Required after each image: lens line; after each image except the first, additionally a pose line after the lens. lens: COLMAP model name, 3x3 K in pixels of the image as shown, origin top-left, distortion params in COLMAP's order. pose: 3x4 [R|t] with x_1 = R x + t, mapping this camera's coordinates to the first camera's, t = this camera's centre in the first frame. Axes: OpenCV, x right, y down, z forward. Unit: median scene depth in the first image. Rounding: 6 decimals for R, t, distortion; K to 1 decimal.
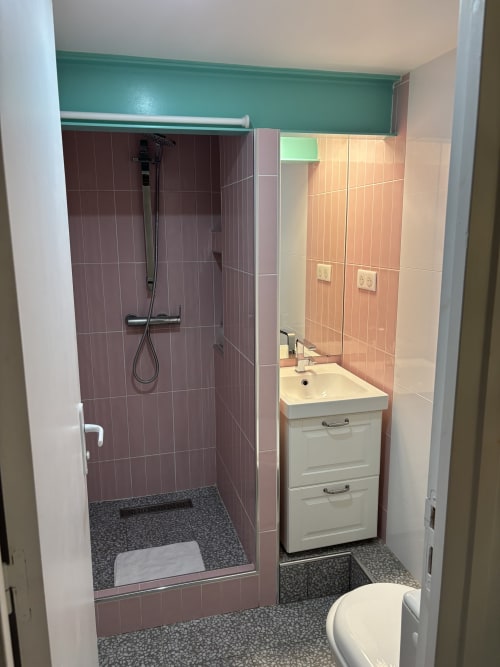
lens RADIAL K [[507.5, 0, 244.6], [0, 507.5, 325.5], [0, 0, 1]] dist [0.047434, -0.061697]
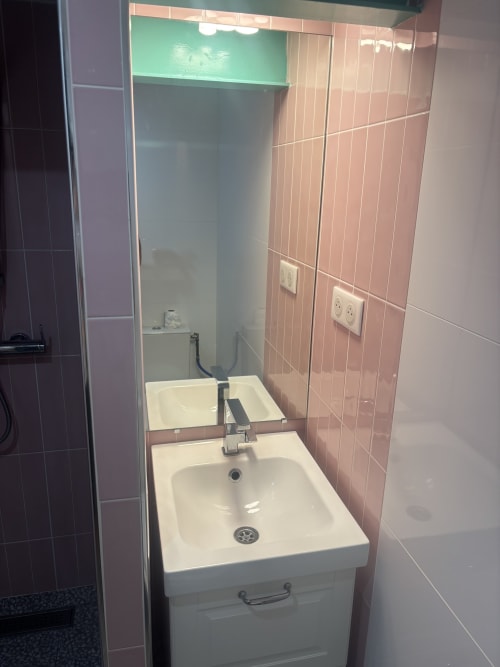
lens RADIAL K [[507.5, 0, 250.2], [0, 507.5, 329.9], [0, 0, 1]] dist [0.047434, -0.061697]
pose [[0.999019, 0.042021, -0.013974, 0.136804], [-0.040480, 0.994502, 0.096575, -0.109106], [0.017956, -0.095914, 0.995228, 0.430925]]
